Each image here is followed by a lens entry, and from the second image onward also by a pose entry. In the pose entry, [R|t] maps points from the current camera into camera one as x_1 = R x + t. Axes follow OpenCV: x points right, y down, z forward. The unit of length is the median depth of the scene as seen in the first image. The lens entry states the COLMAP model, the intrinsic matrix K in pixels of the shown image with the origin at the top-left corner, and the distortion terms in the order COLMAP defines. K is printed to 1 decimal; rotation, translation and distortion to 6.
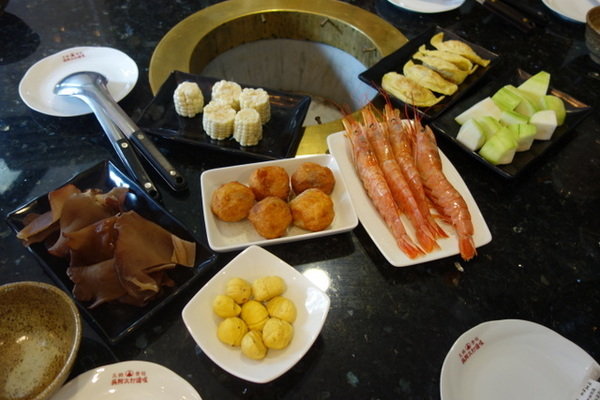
lens RADIAL K [[486.4, 0, 300.9], [0, 486.4, 201.6], [0, 0, 1]] dist [0.028916, -0.001972]
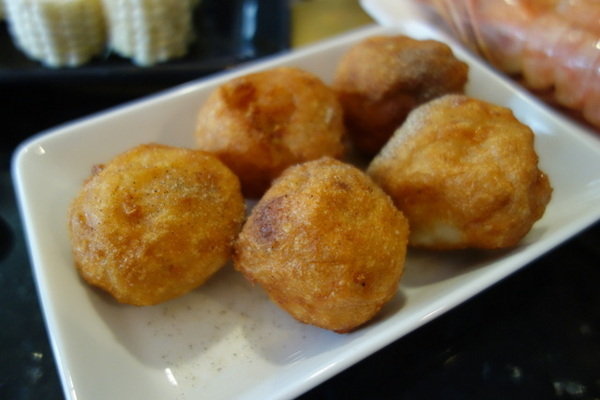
lens RADIAL K [[486.4, 0, 300.2], [0, 486.4, 199.7], [0, 0, 1]] dist [0.028916, -0.001972]
pose [[0.956301, -0.251699, 0.148783, -0.103941], [0.254965, 0.966946, -0.002985, 0.009096], [-0.143113, 0.040788, 0.988865, 0.737892]]
